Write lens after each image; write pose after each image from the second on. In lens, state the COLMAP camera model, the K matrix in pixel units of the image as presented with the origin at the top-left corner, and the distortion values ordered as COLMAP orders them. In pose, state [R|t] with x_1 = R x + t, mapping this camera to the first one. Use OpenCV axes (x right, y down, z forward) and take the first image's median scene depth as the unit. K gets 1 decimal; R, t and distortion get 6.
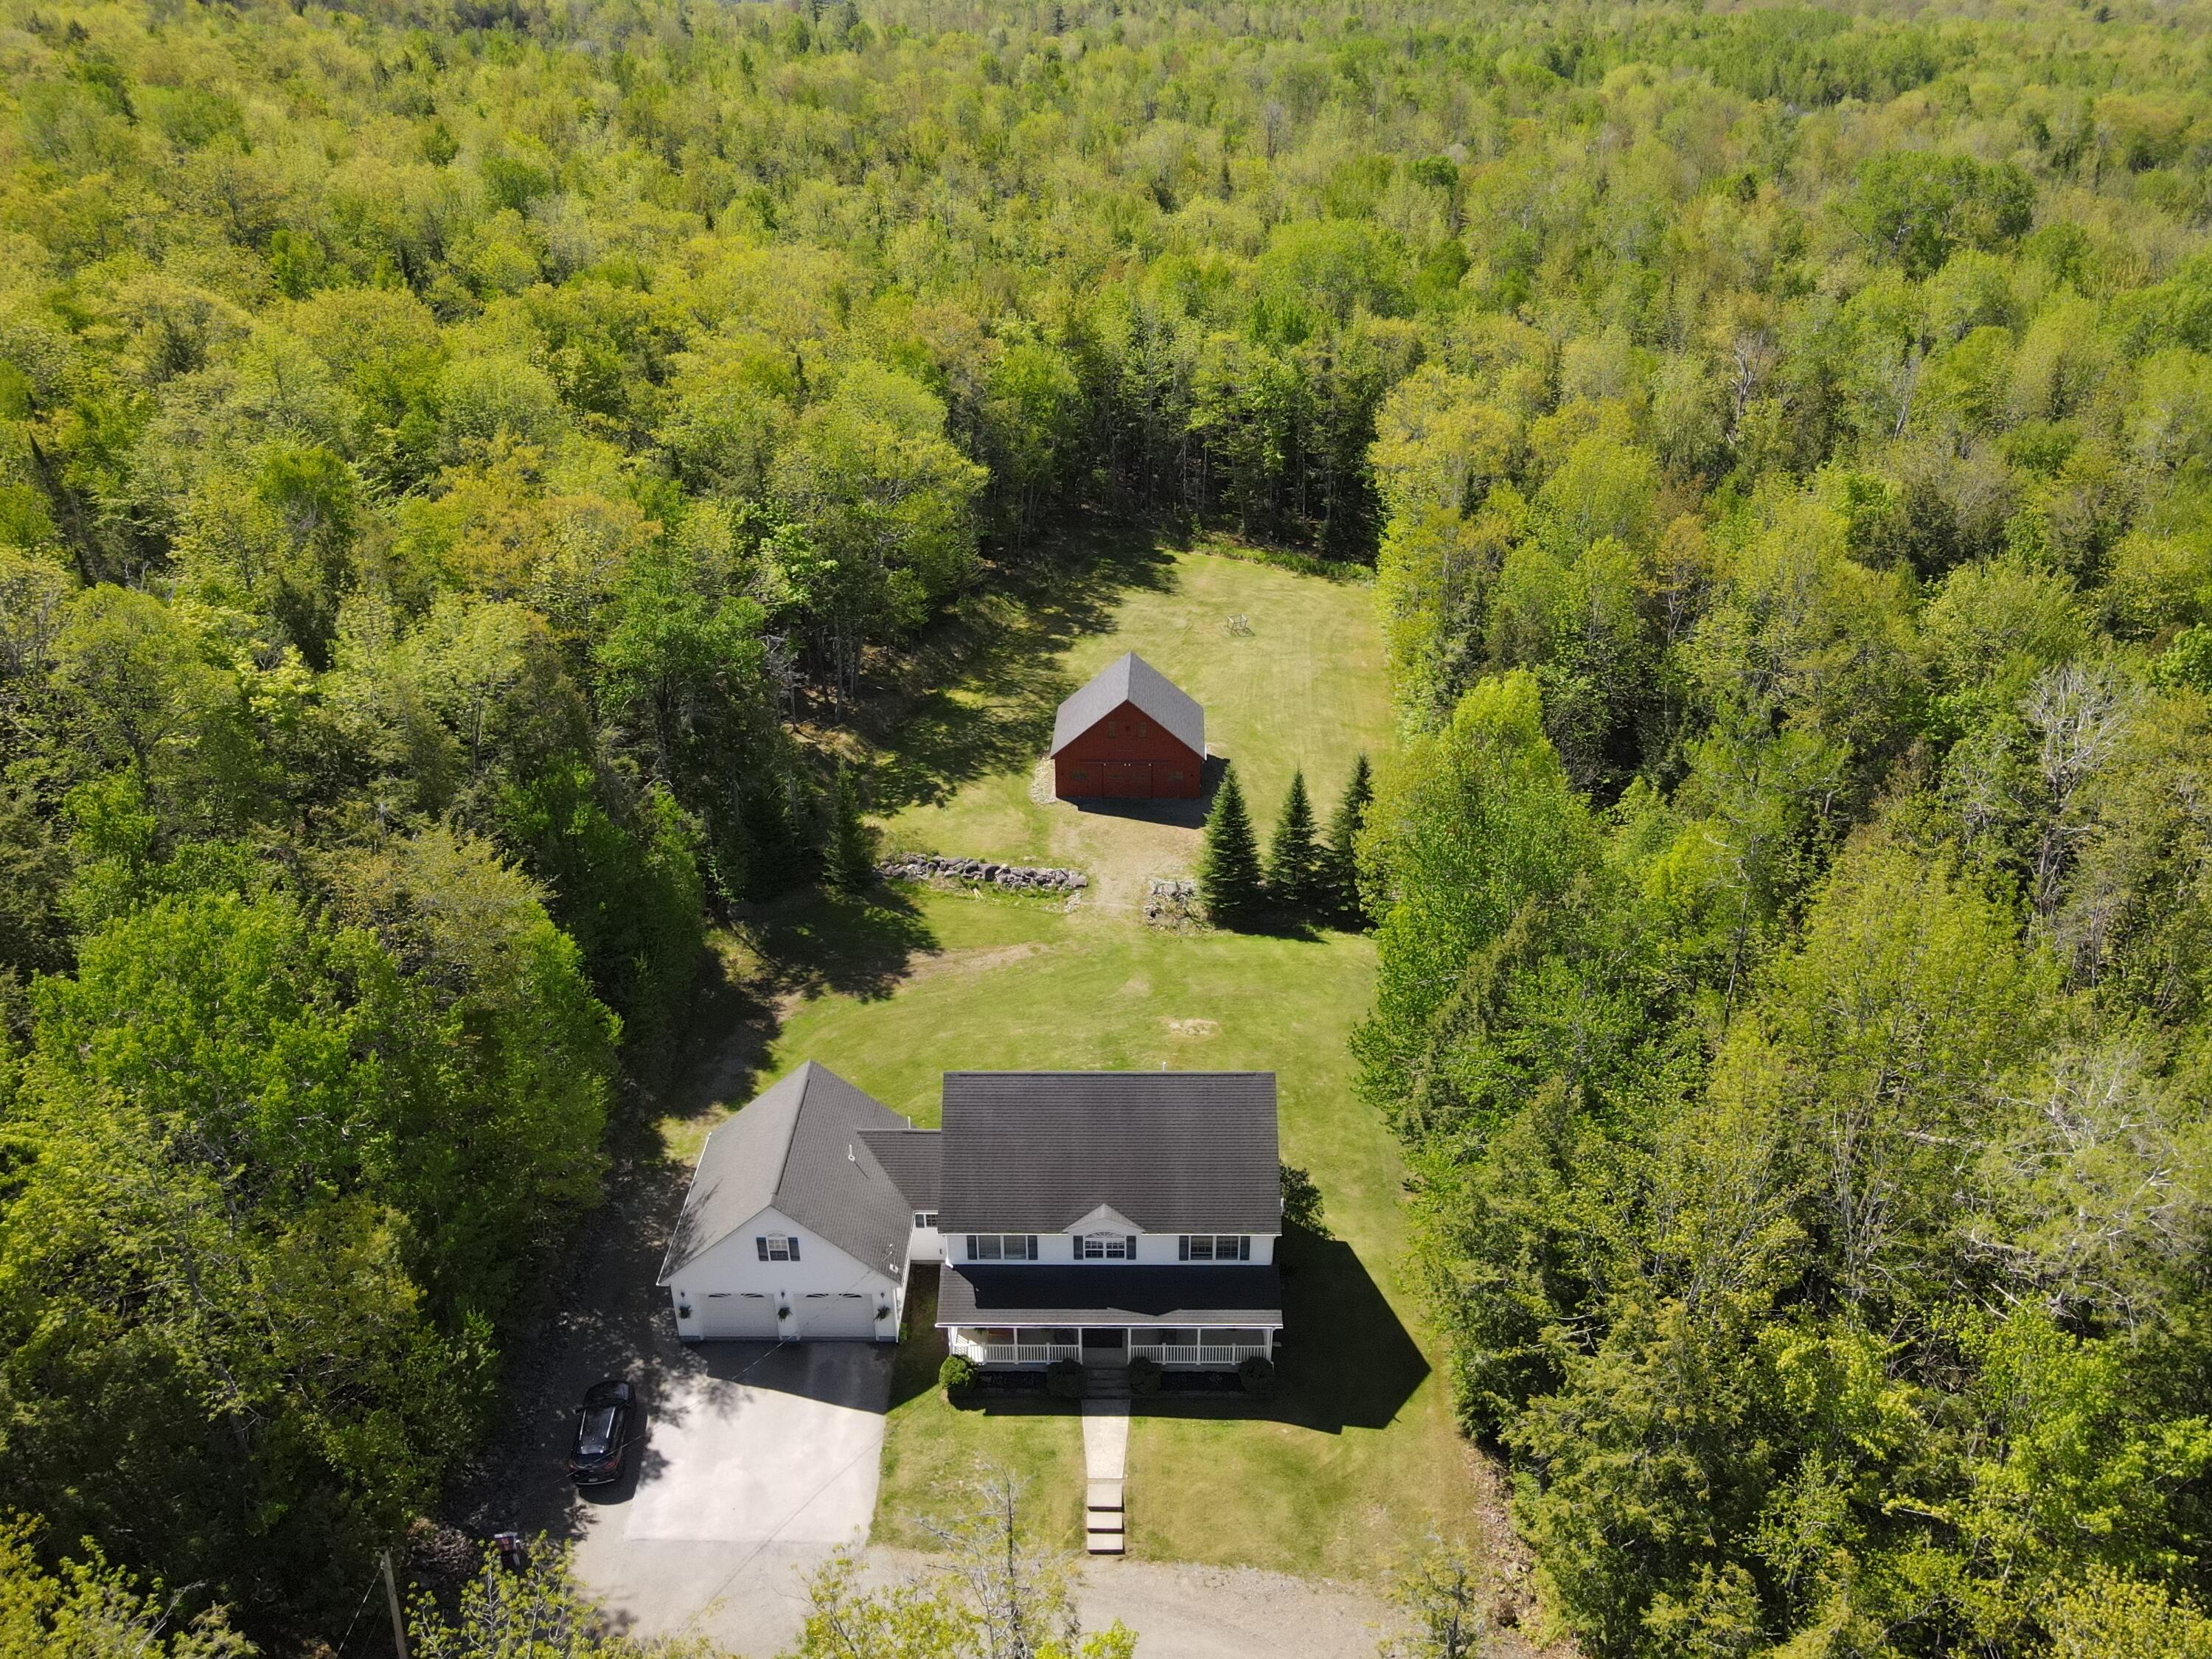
lens RADIAL K [[1626.3, 0, 1099.9], [0, 1626.3, 820.7], [0, 0, 1]] dist [0.002861, 0.026441]
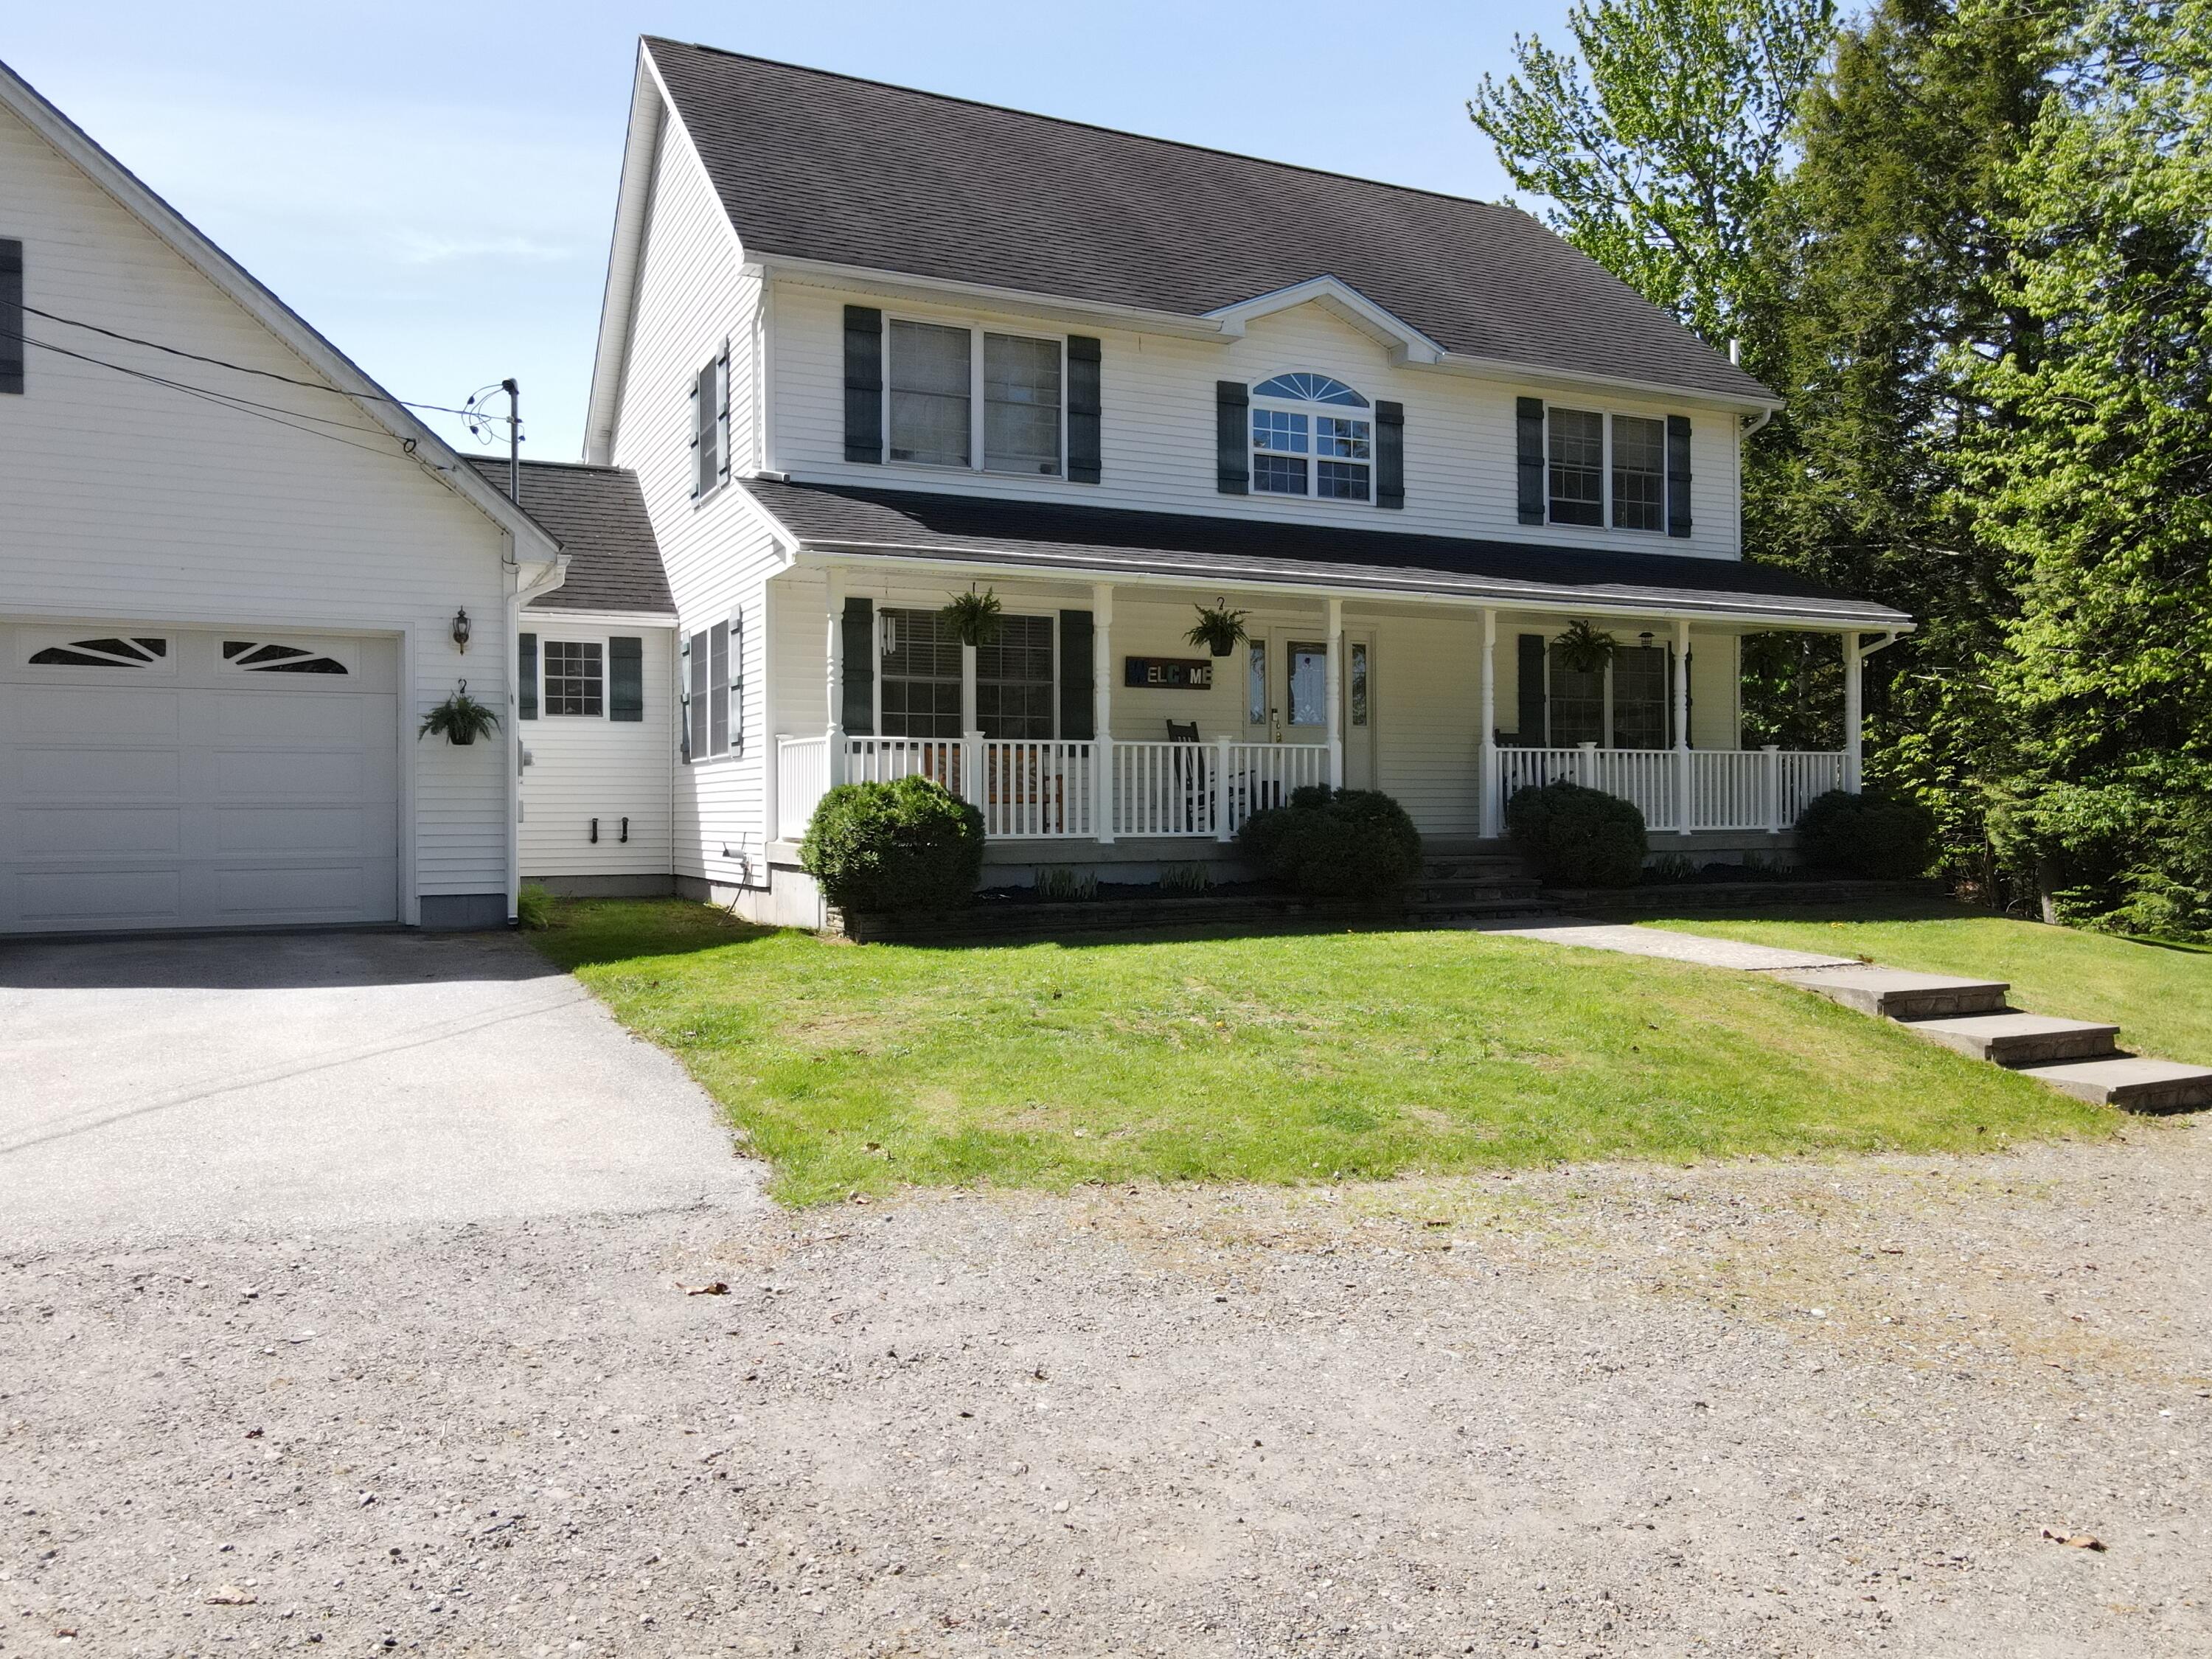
lens RADIAL K [[1626.3, 0, 1111.8], [0, 1626.3, 819.7], [0, 0, 1]] dist [0.002861, 0.026441]
pose [[0.890514, 0.001693, 0.454953, -0.112466], [0.209417, 0.886231, -0.413205, 0.306817], [-0.403893, 0.463240, 0.788847, 0.584698]]
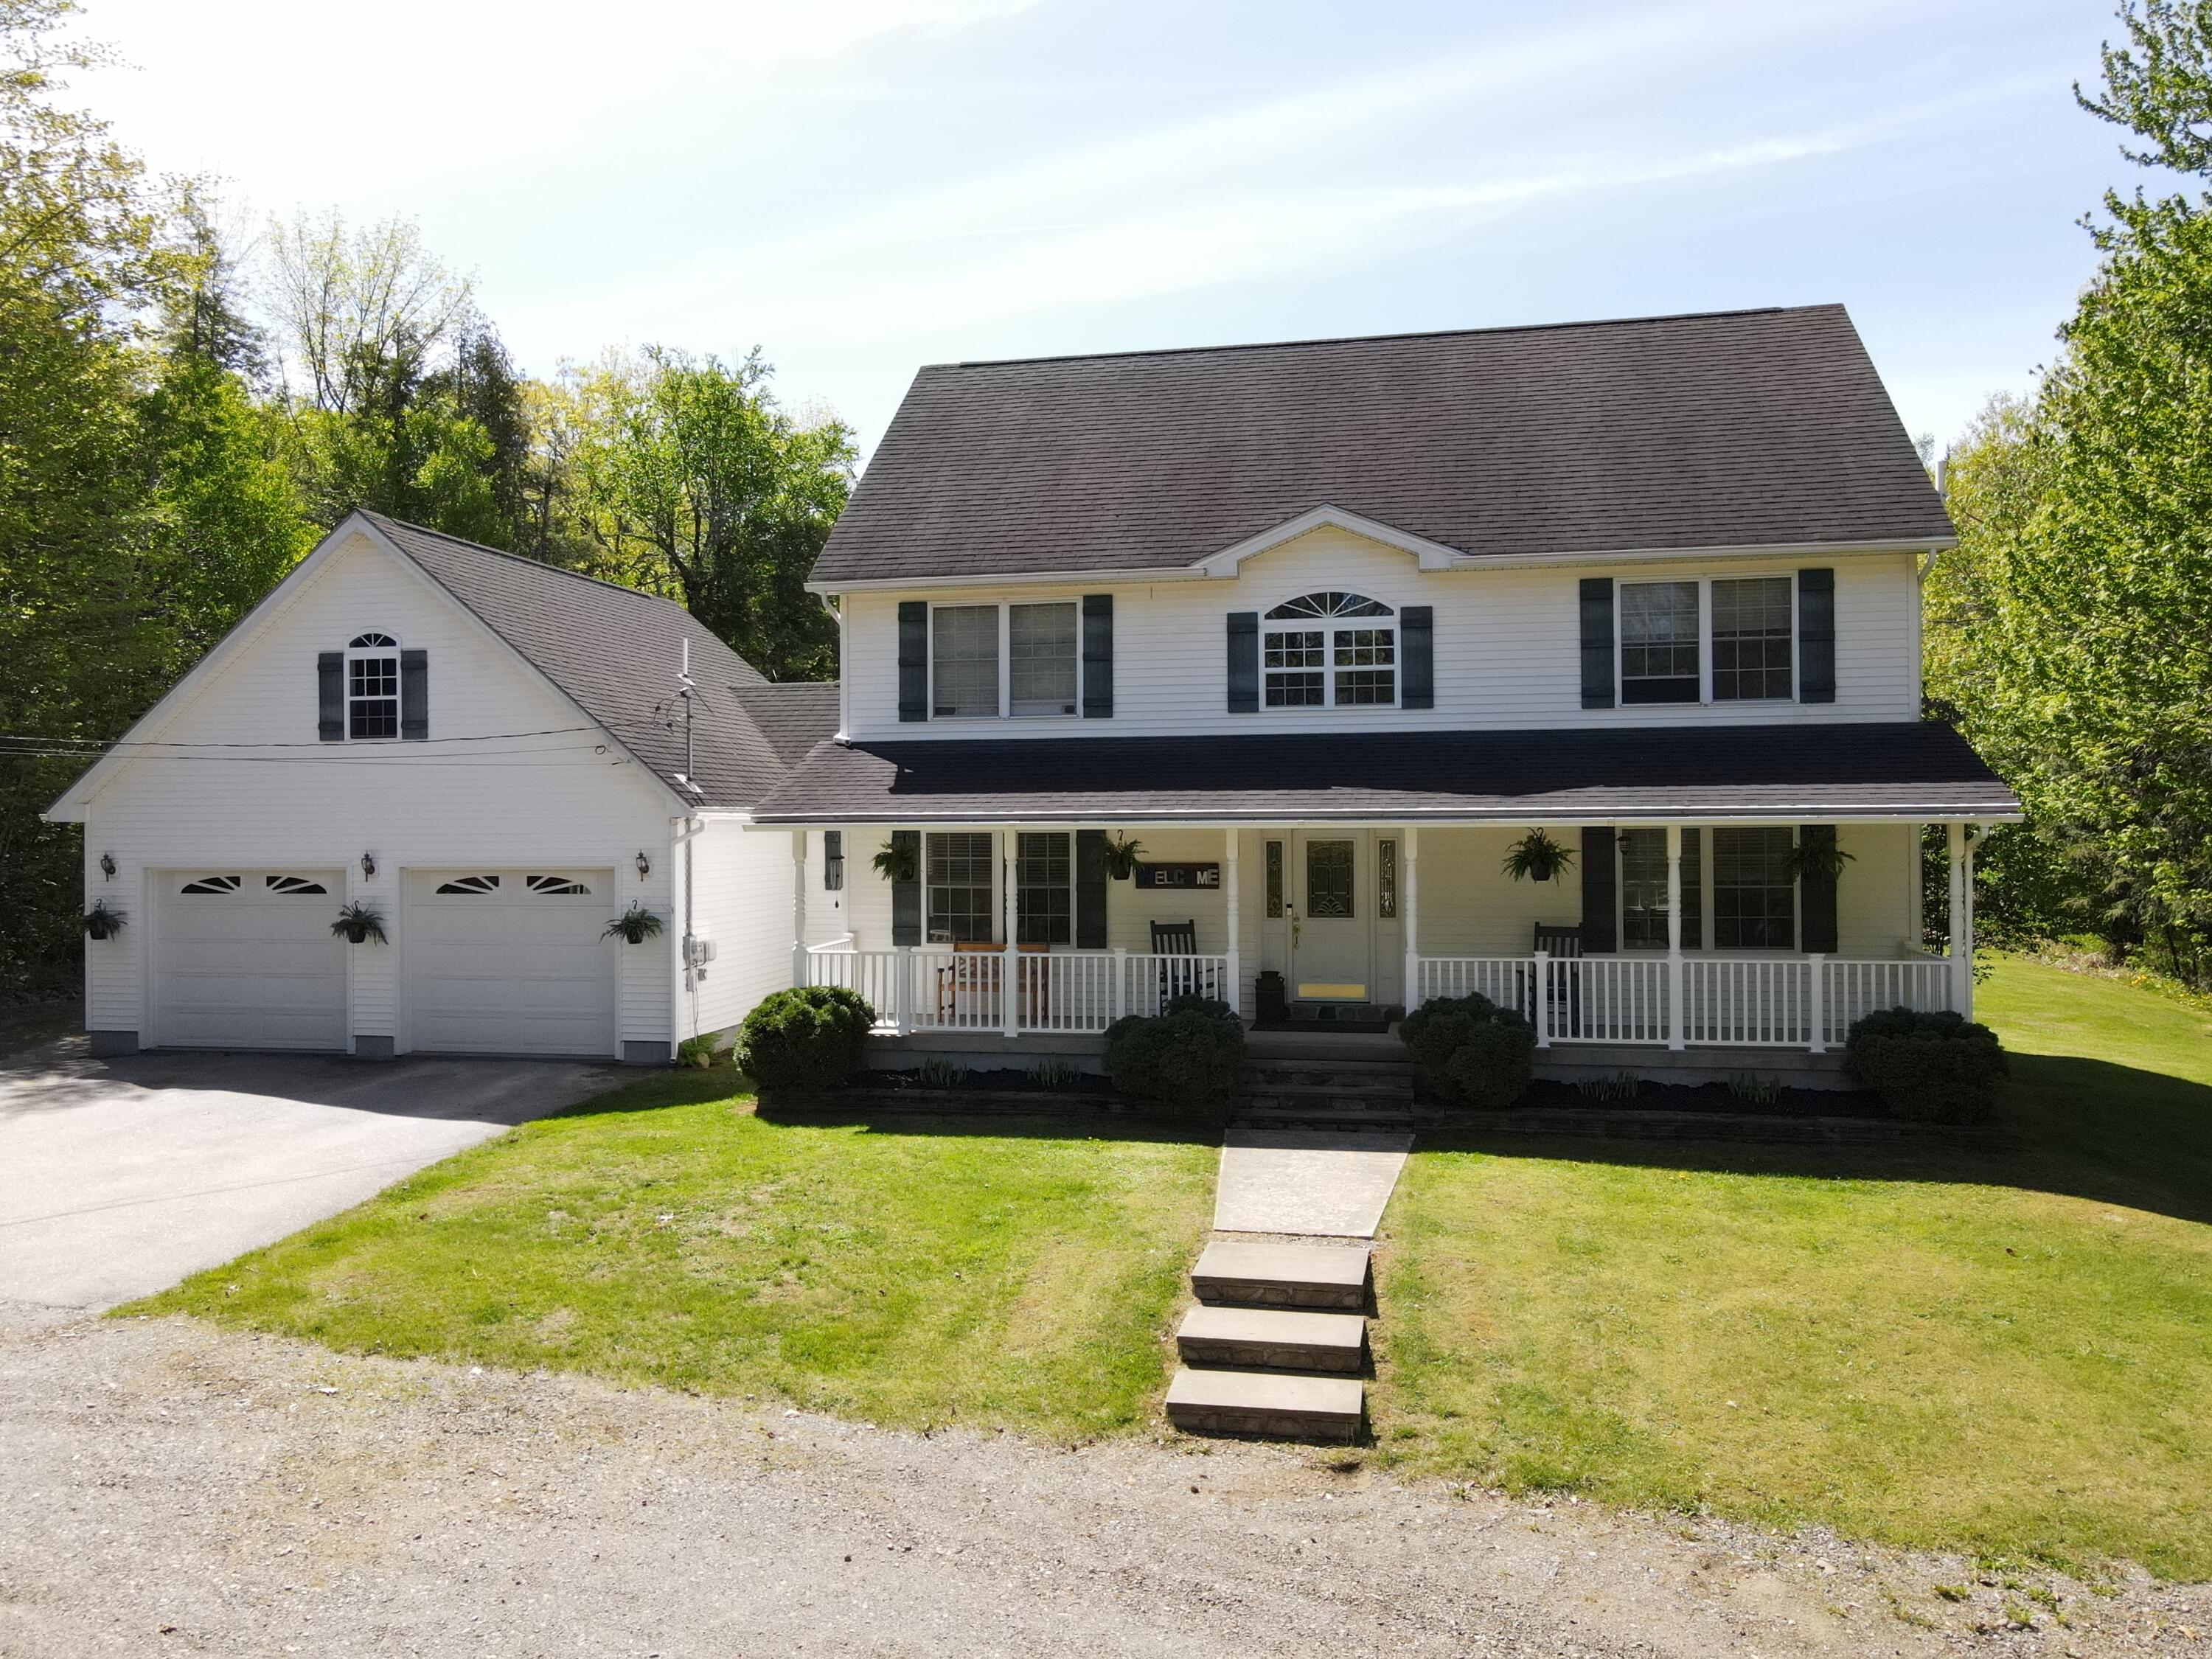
lens RADIAL K [[1626.3, 0, 1102.2], [0, 1626.3, 815.5], [0, 0, 1]] dist [0.002861, 0.026441]
pose [[0.983309, 0.002065, -0.181929, 0.011976], [-0.086261, 0.885700, -0.456174, 0.307819], [0.160193, 0.464254, 0.871095, 0.527524]]
